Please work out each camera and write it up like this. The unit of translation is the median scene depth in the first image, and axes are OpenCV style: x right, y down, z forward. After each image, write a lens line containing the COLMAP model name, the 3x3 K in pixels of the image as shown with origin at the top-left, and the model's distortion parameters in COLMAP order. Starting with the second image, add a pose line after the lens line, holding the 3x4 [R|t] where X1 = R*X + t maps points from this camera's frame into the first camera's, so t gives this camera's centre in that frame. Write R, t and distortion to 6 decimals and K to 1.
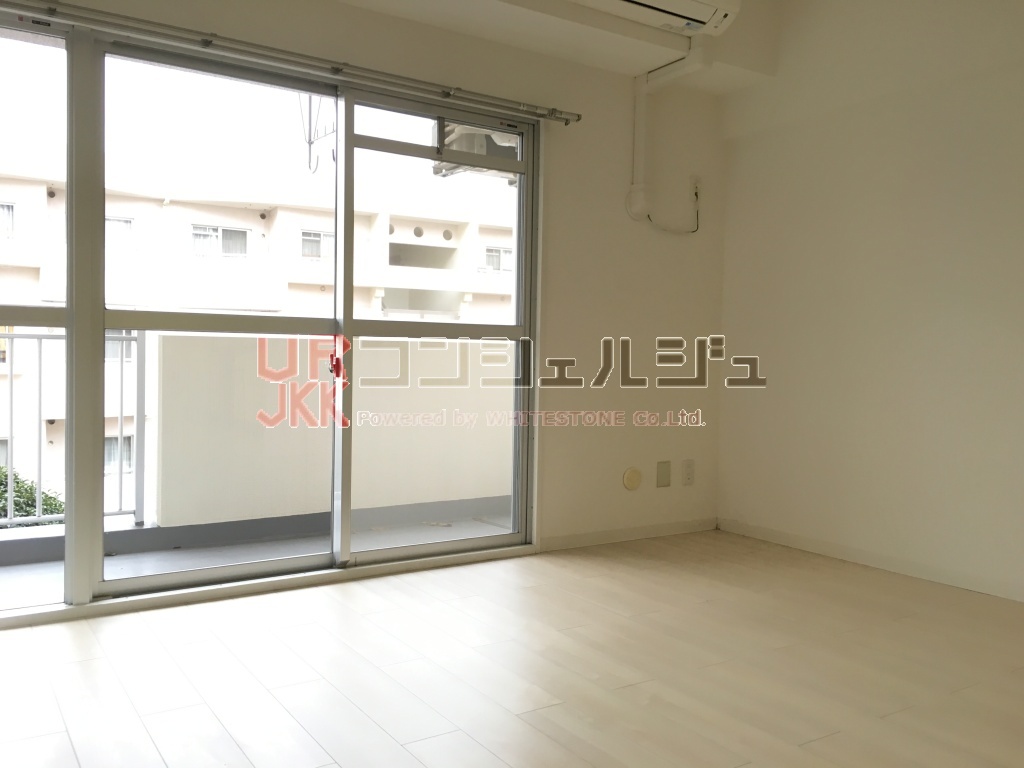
lens RADIAL K [[876.5, 0, 512.0], [0, 876.5, 384.0], [0, 0, 1]] dist [-0.000151, -0.005829]
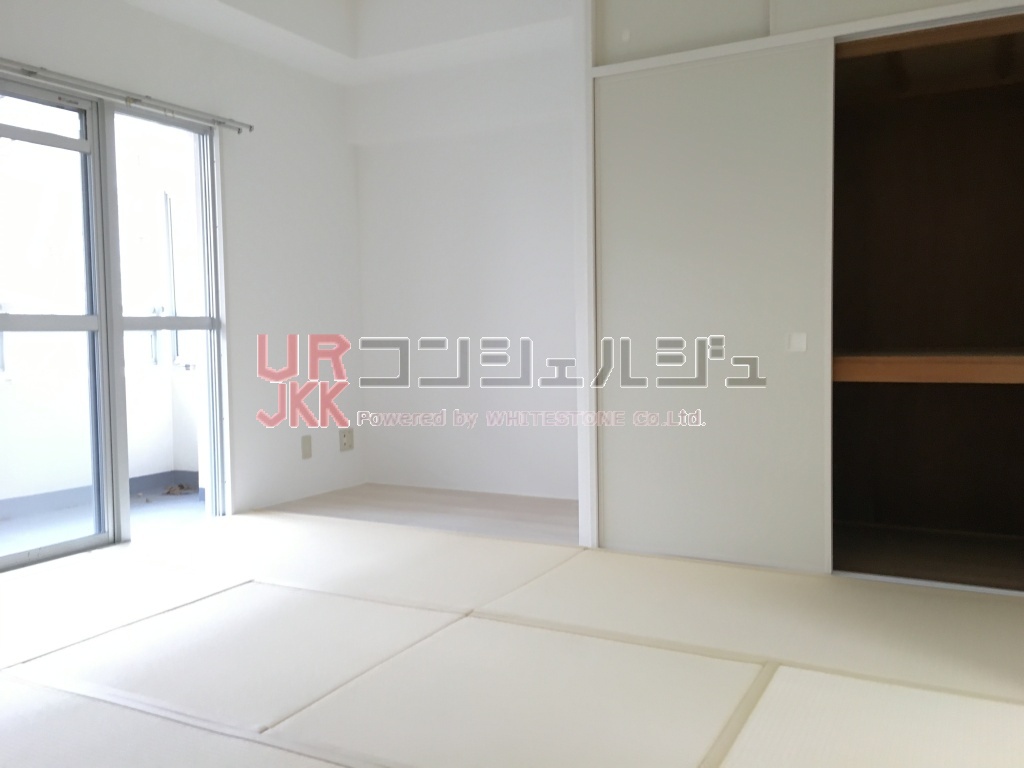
lens RADIAL K [[860.2, 0, 512.0], [0, 860.2, 384.0], [0, 0, 1]] dist [-0.002731, -0.115889]
pose [[0.878860, -0.058044, 0.473535, -0.165034], [0.048297, 0.998297, 0.032731, 0.001064], [-0.474628, -0.005896, 0.880167, -0.115527]]
